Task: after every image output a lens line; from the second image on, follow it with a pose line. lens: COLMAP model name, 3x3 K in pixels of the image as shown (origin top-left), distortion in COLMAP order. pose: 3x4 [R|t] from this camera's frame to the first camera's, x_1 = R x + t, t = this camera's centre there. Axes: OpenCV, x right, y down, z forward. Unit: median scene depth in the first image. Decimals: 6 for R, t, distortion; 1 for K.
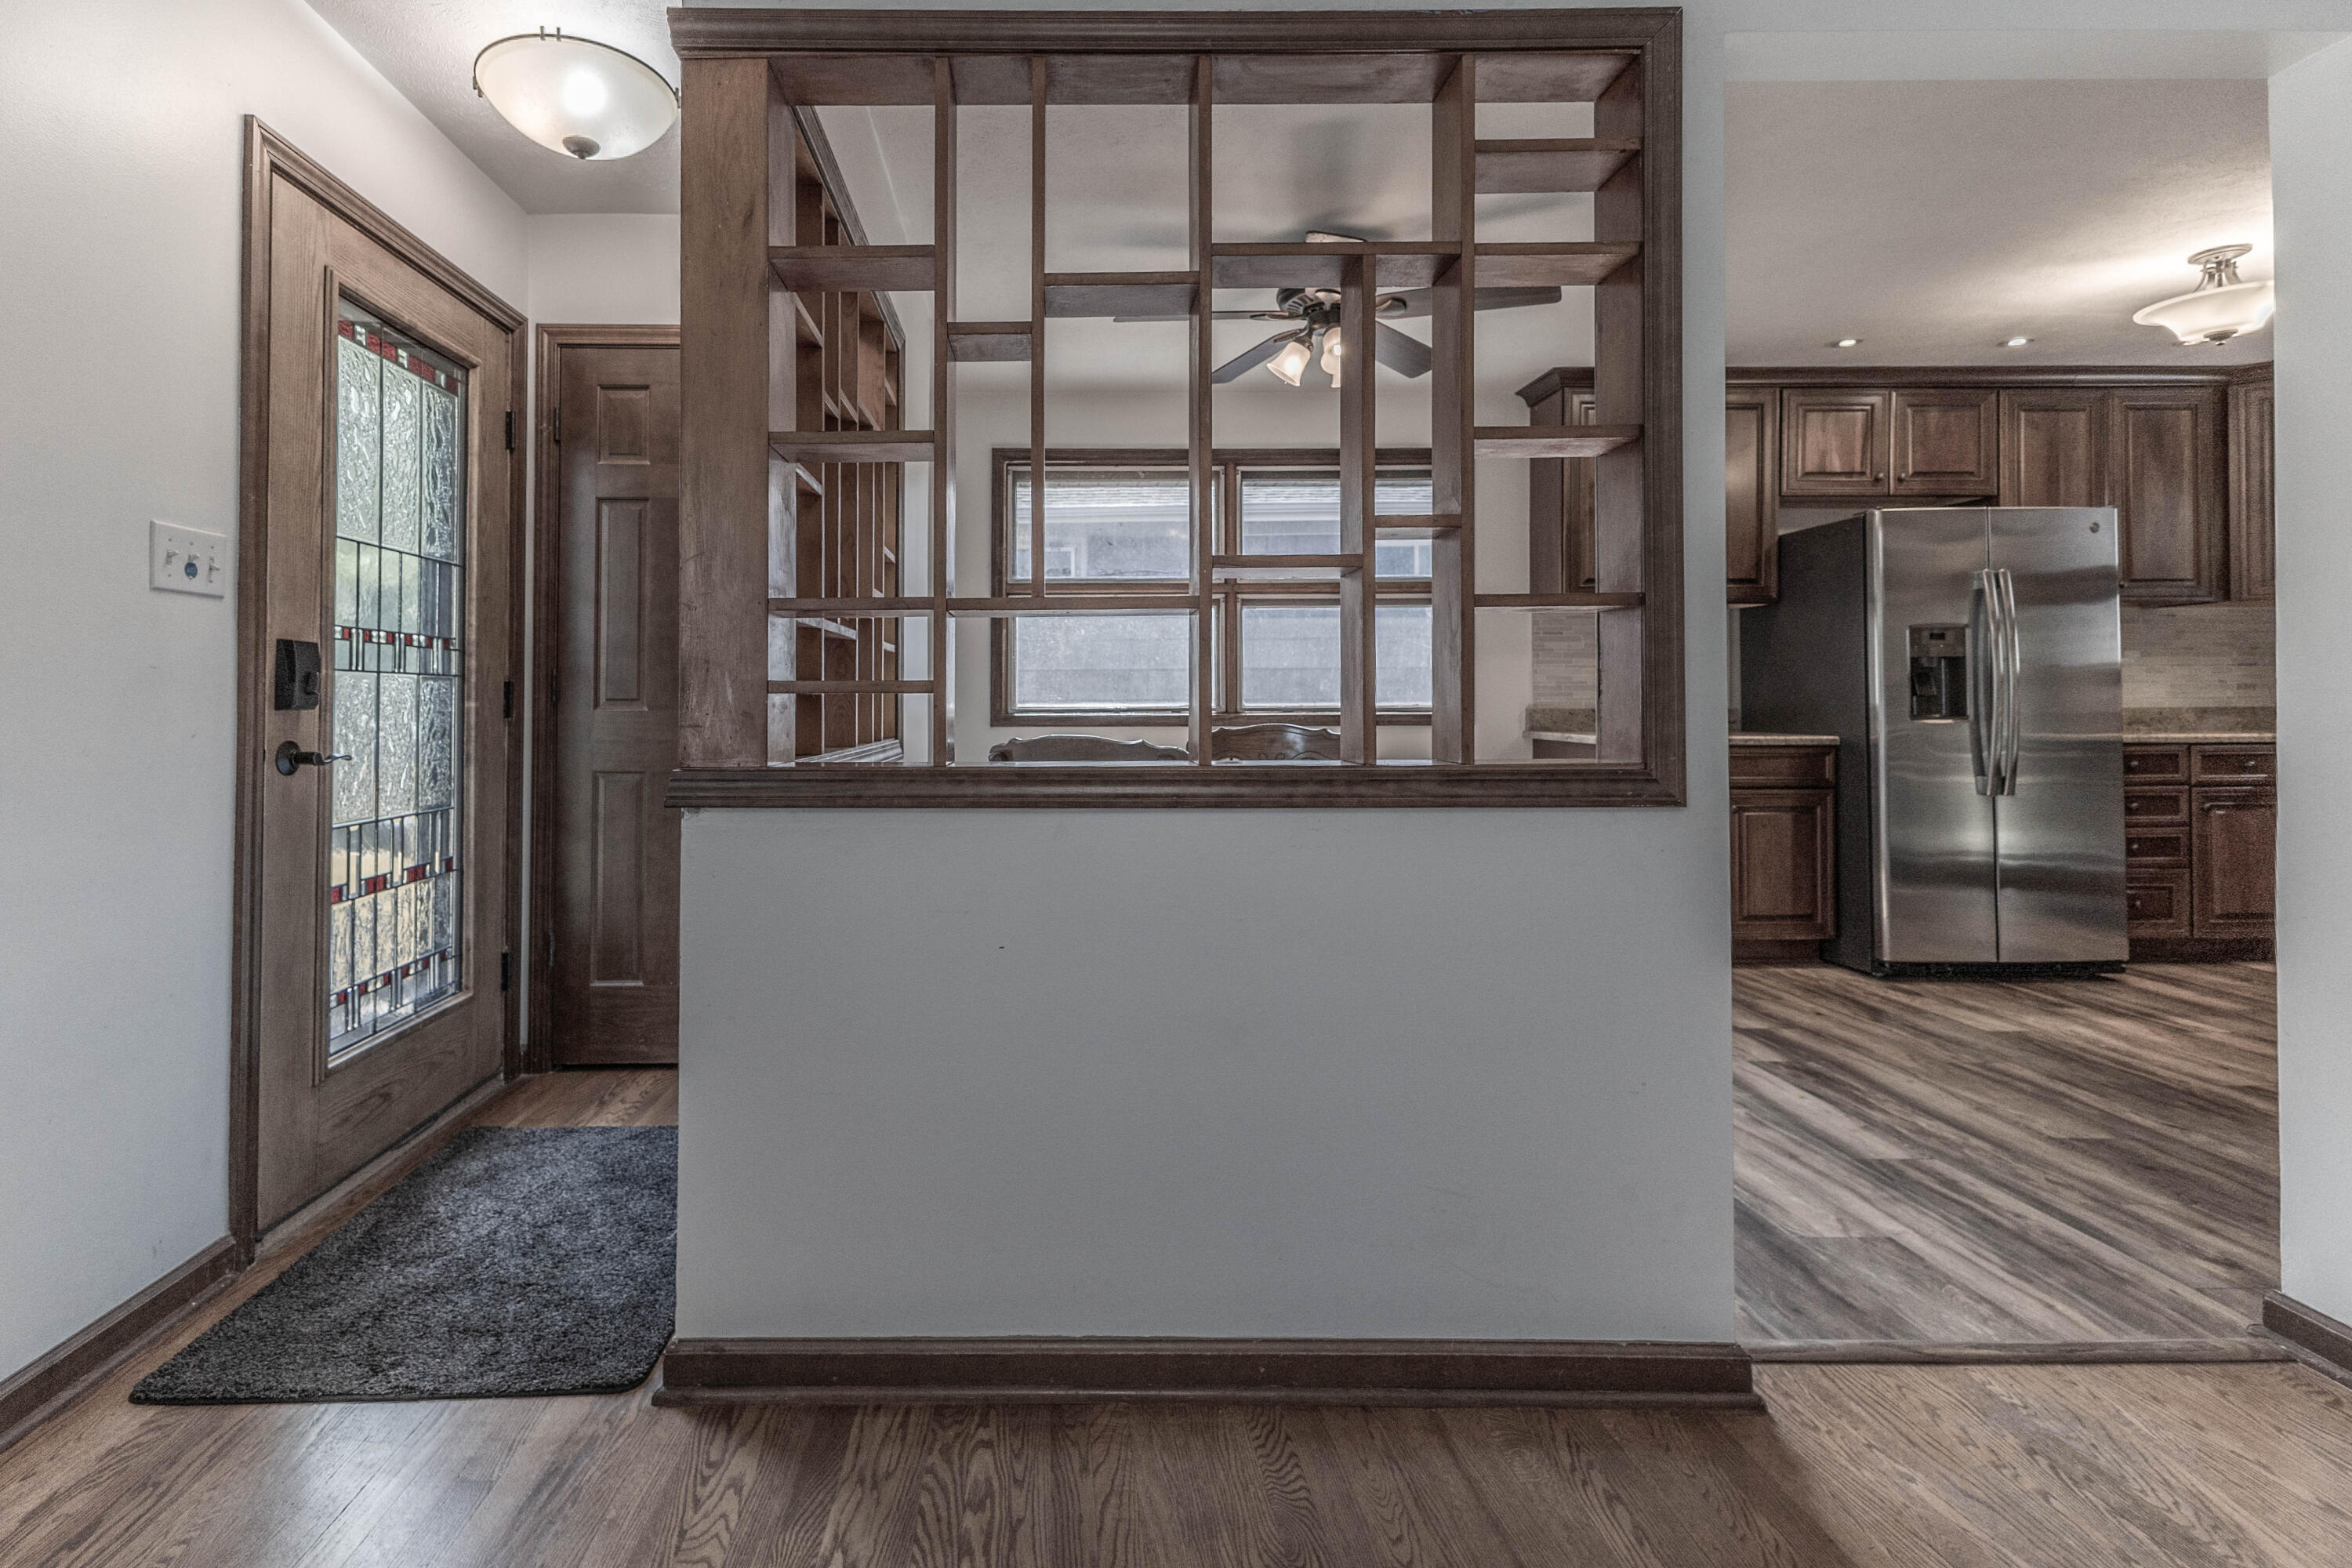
lens RADIAL K [[1064.8, 0, 1049.0], [0, 1064.8, 688.1], [0, 0, 1]] dist [0.010942, -0.003178]
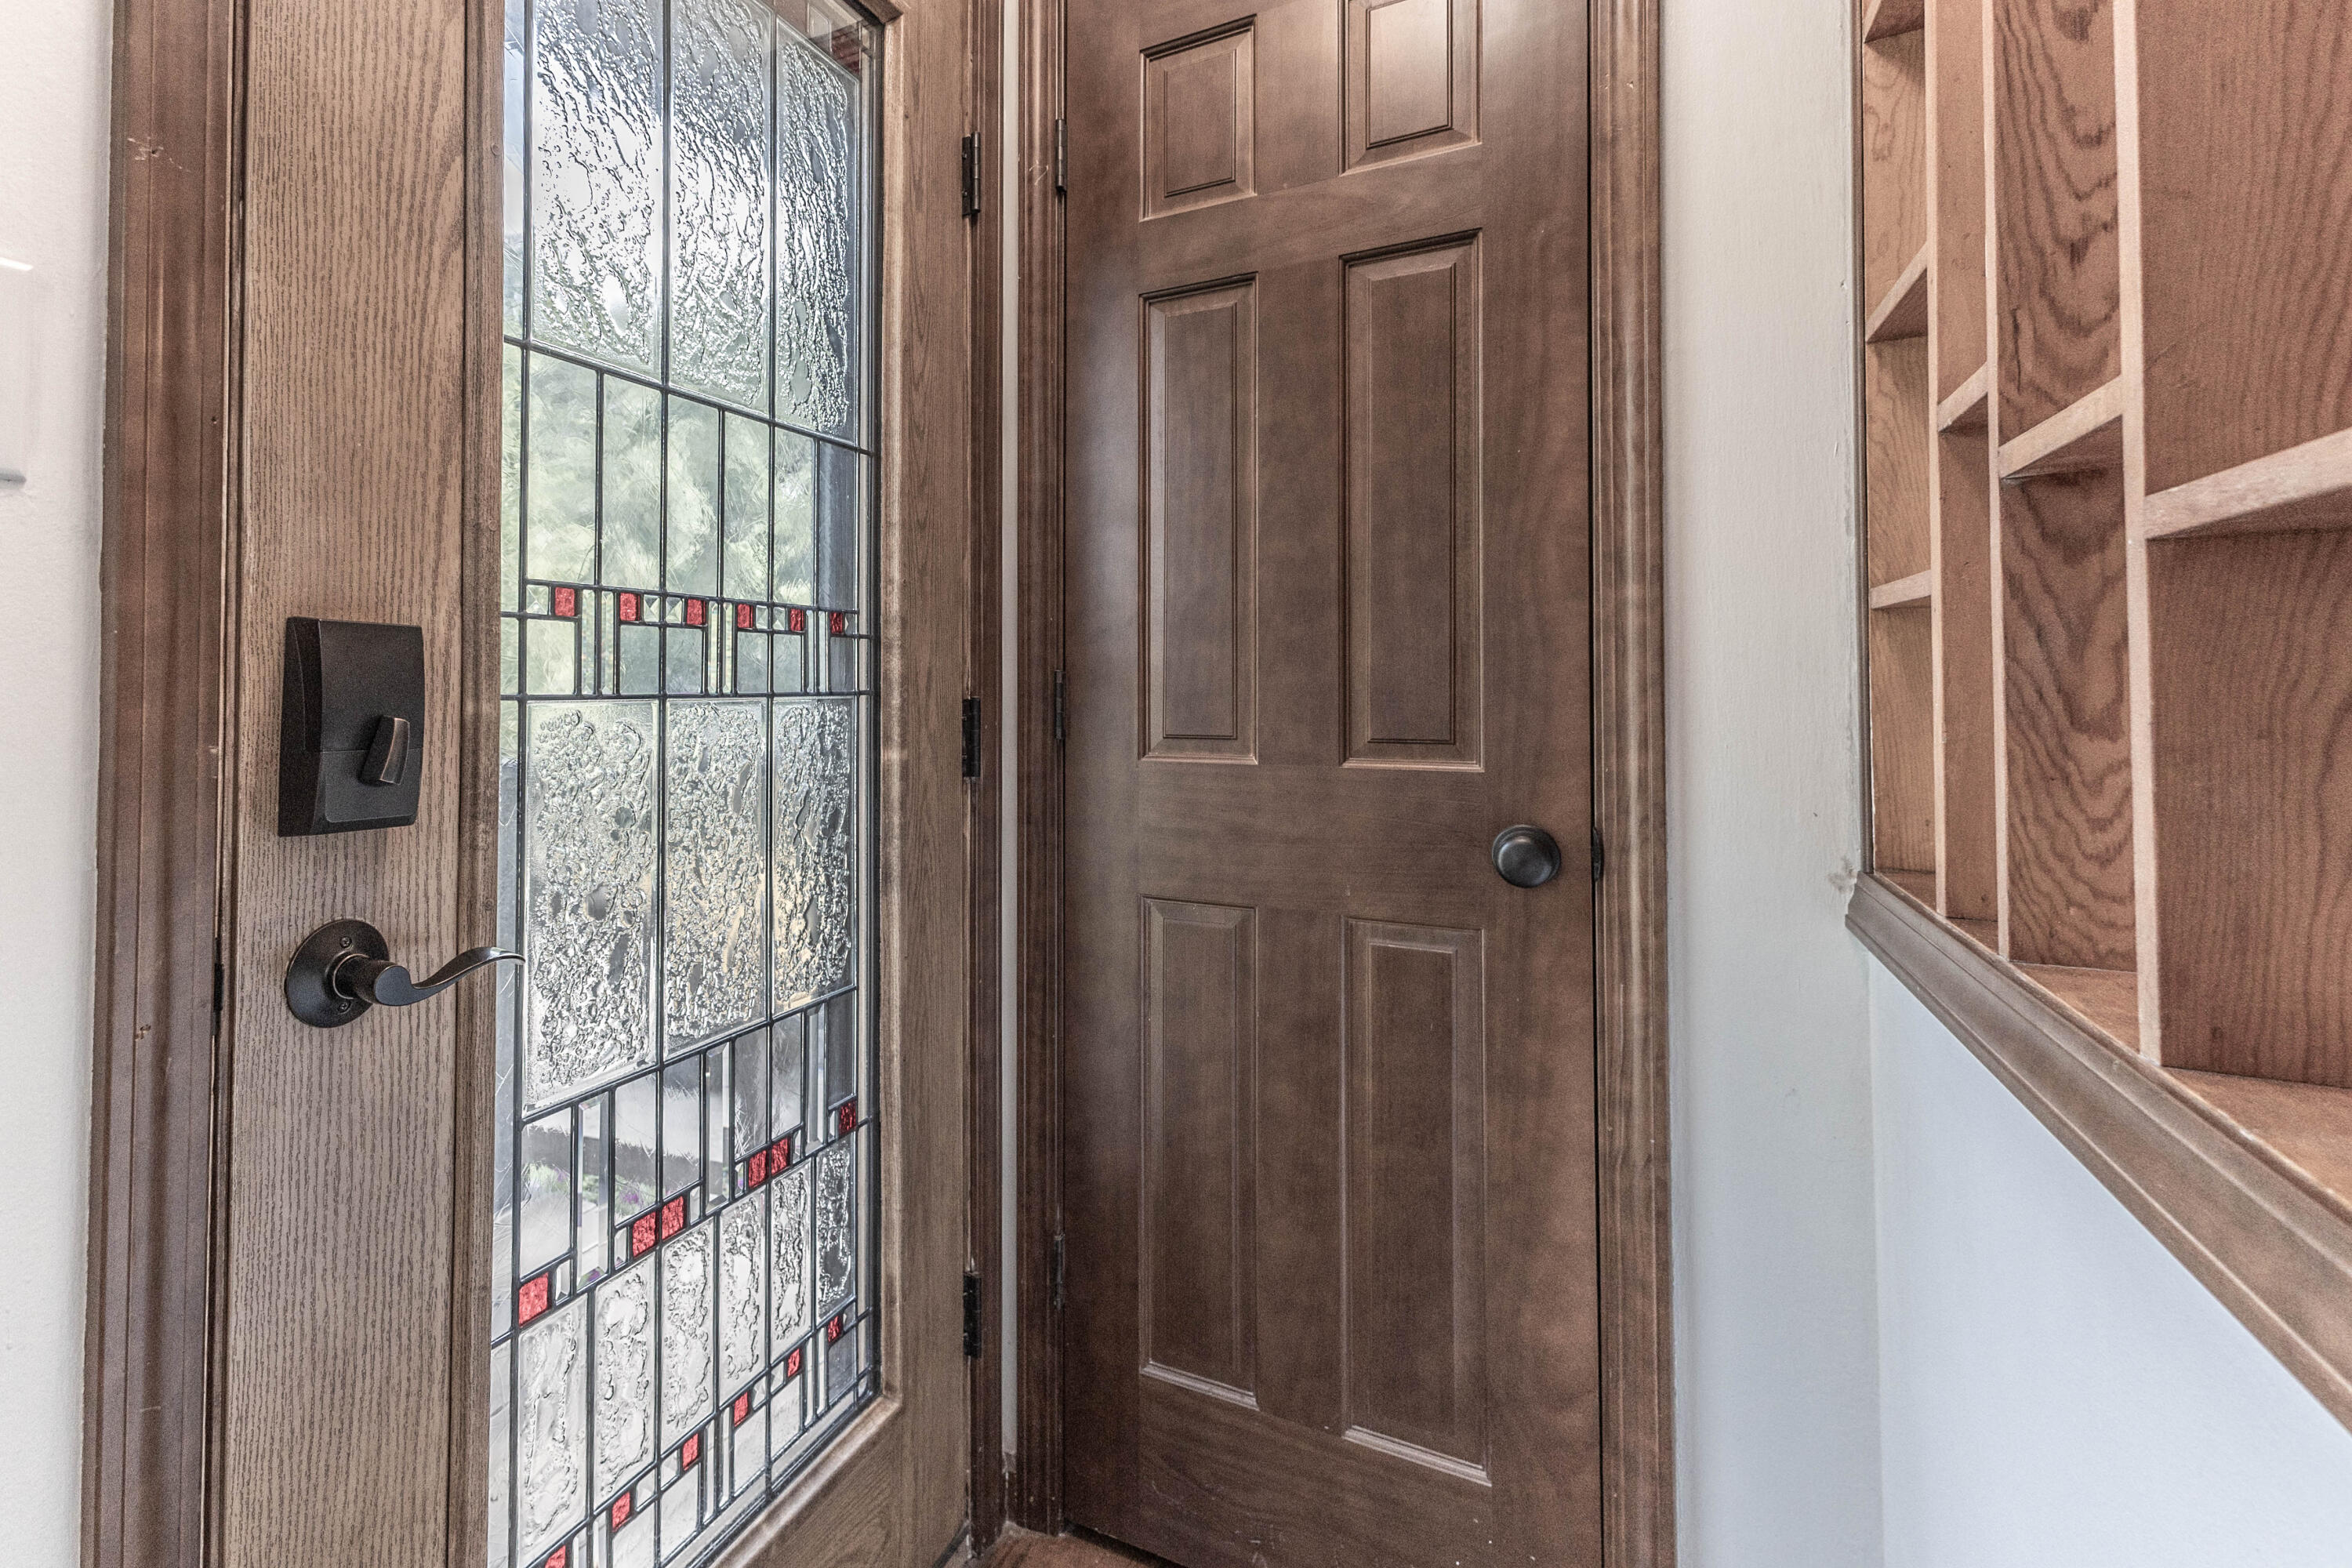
lens RADIAL K [[1064.8, 0, 943.2], [0, 1064.8, 684.6], [0, 0, 1]] dist [0.010942, -0.003178]
pose [[0.853982, -0.002710, -0.520295, -0.287456], [0.012217, 0.999815, 0.014845, -0.021463], [0.520159, -0.019033, 0.853857, 0.626722]]
